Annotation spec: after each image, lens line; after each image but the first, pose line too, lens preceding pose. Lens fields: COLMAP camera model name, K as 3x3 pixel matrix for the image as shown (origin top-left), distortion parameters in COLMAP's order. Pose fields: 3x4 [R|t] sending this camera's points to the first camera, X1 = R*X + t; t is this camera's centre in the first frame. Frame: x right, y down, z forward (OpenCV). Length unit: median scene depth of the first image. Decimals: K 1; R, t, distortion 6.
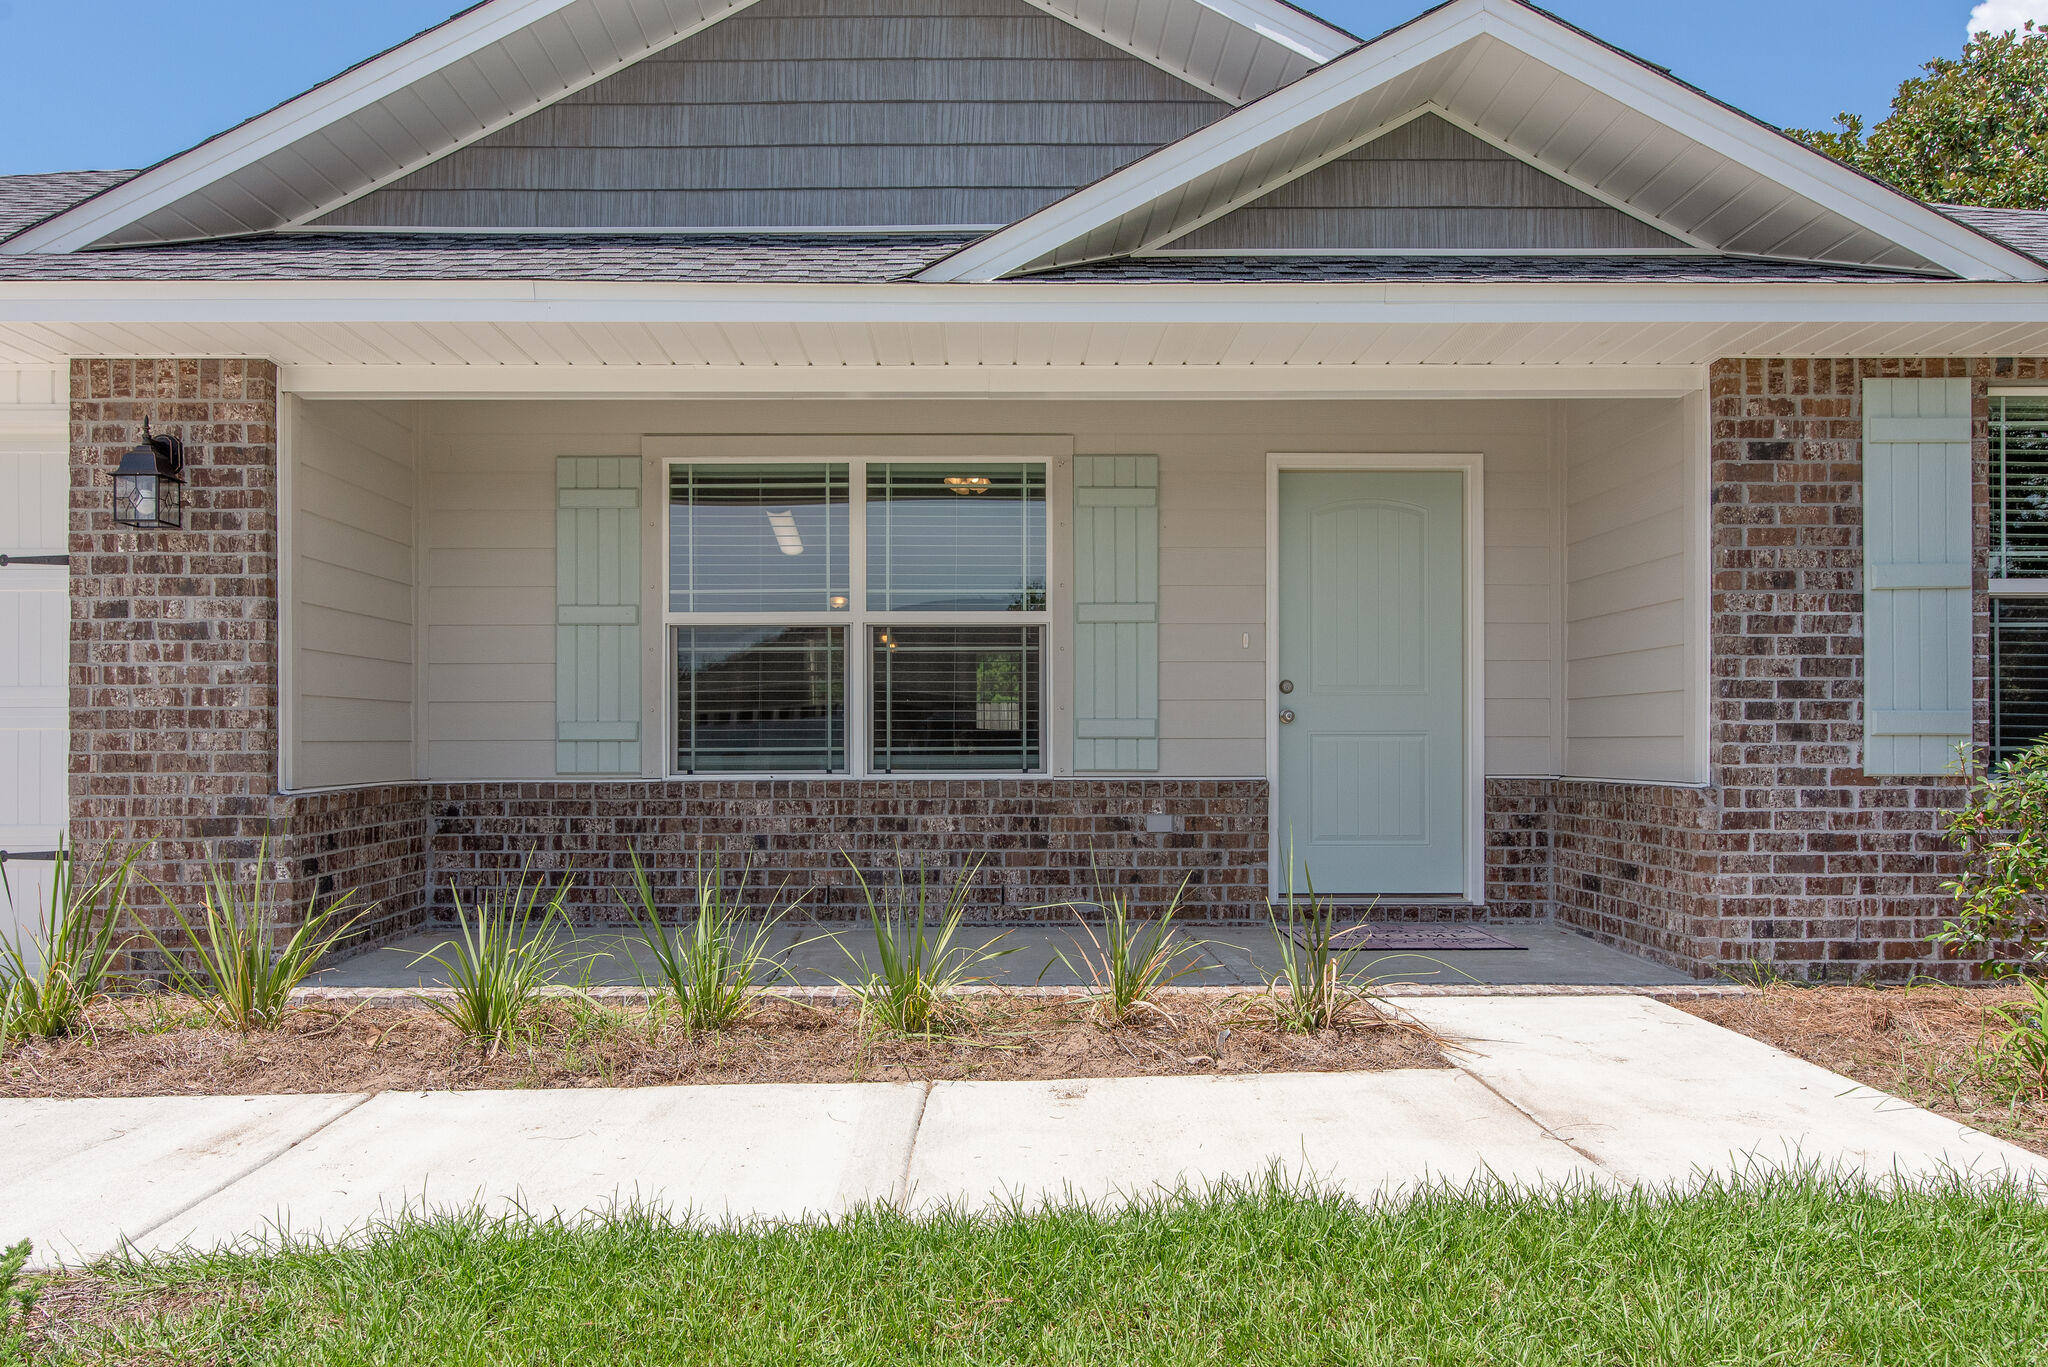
lens RADIAL K [[1312.8, 0, 1027.1], [0, 1312.8, 694.4], [0, 0, 1]] dist [0.008986, 0.001962]
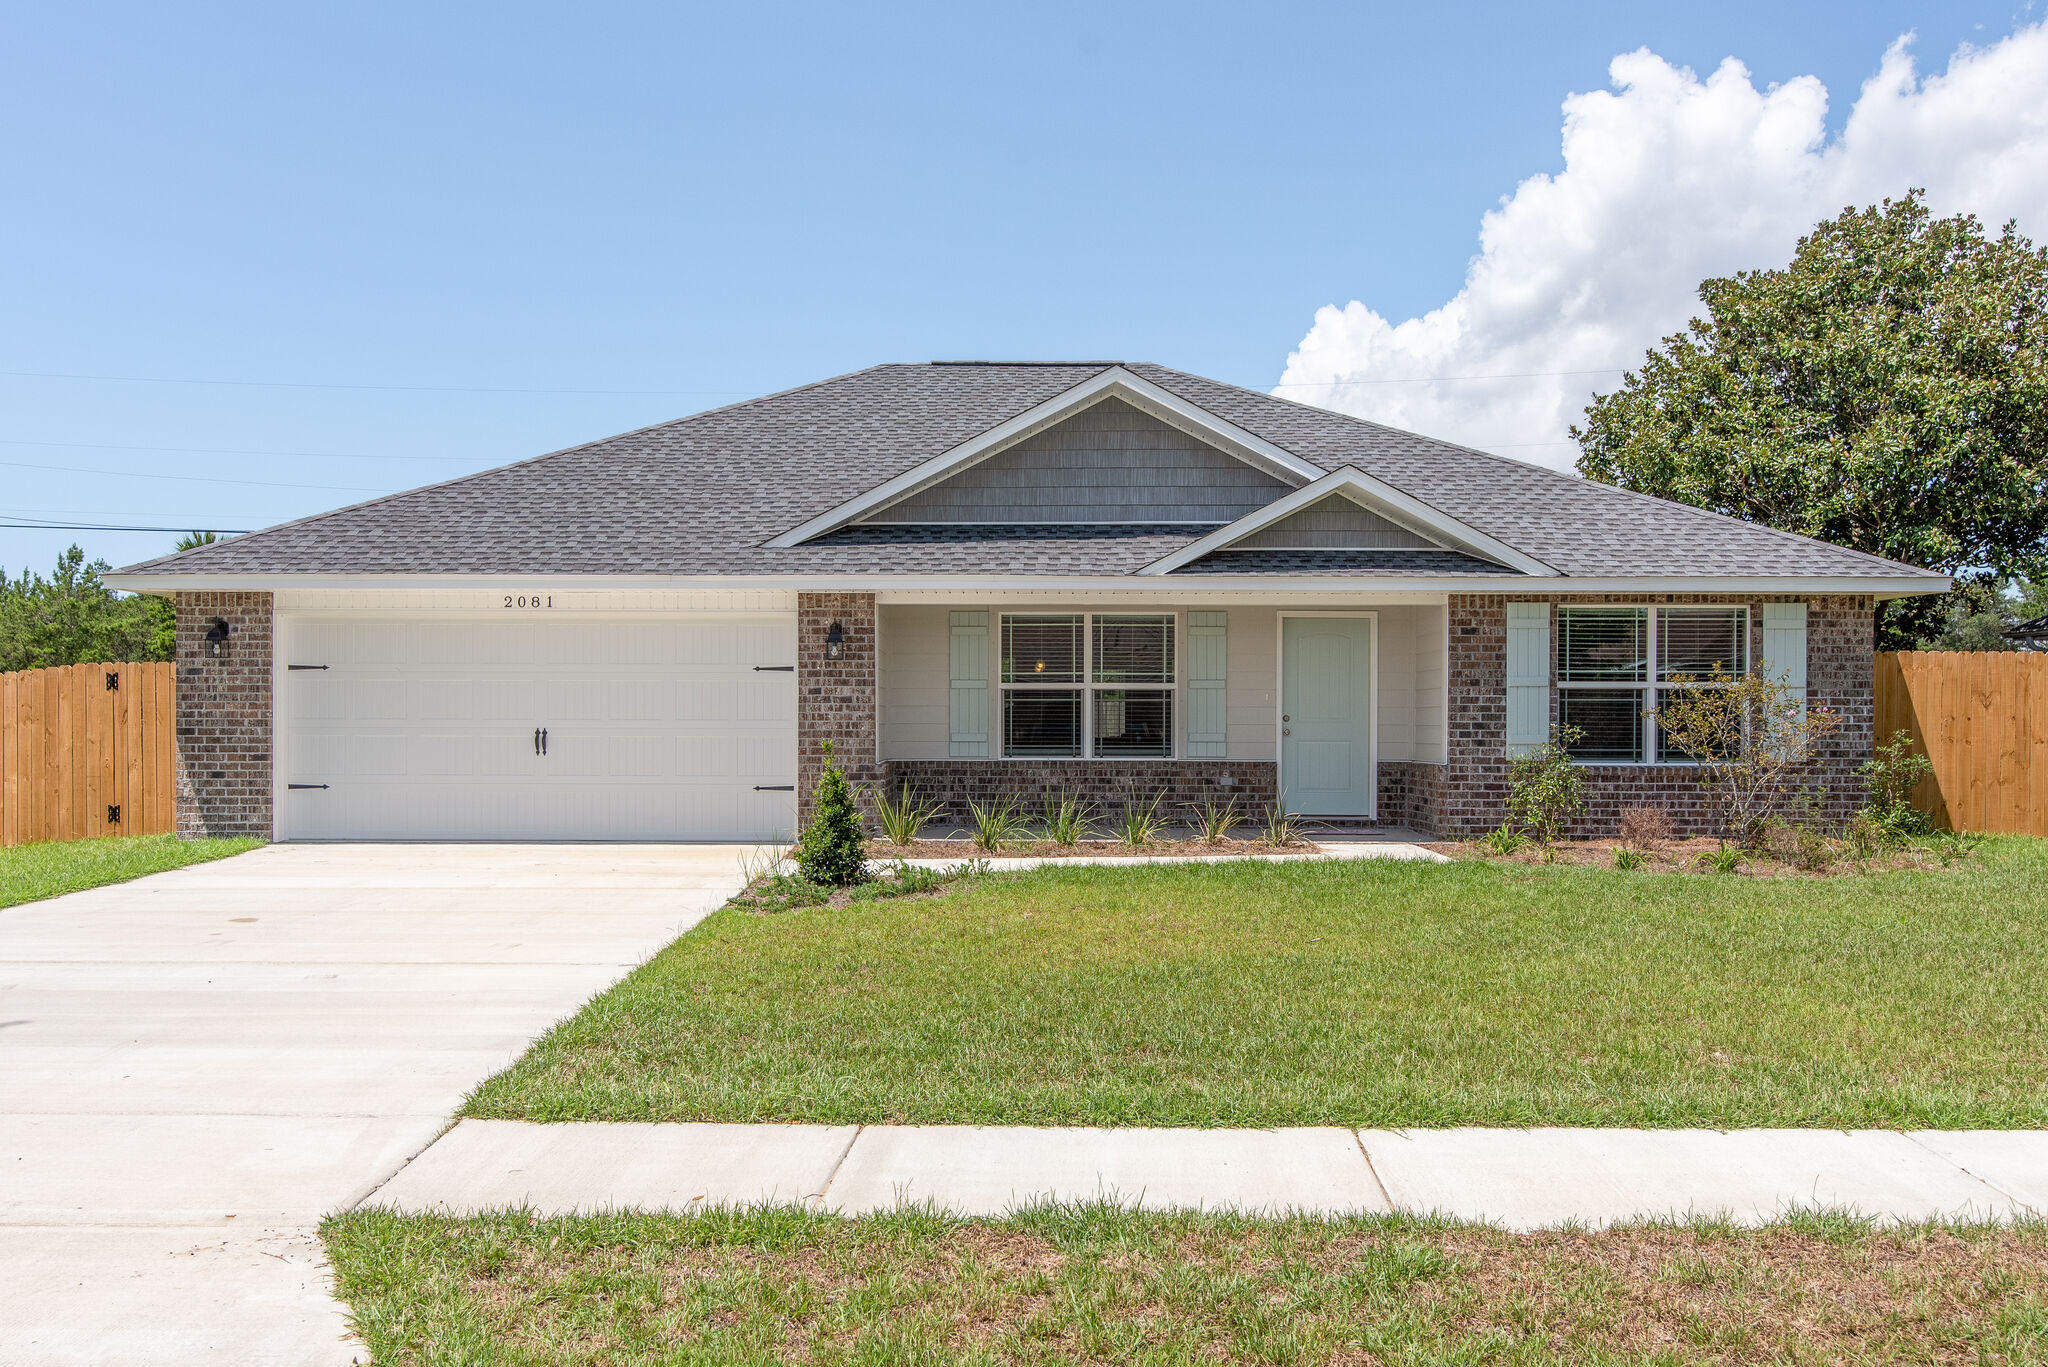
lens RADIAL K [[1579.1, 0, 1022.5], [0, 1579.1, 672.9], [0, 0, 1]] dist [-0.003192, -0.000589]
pose [[0.999324, 0.004440, -0.036493, -0.177833], [-0.004329, 0.999986, 0.003112, -0.110020], [0.036507, -0.002952, 0.999329, -2.029214]]
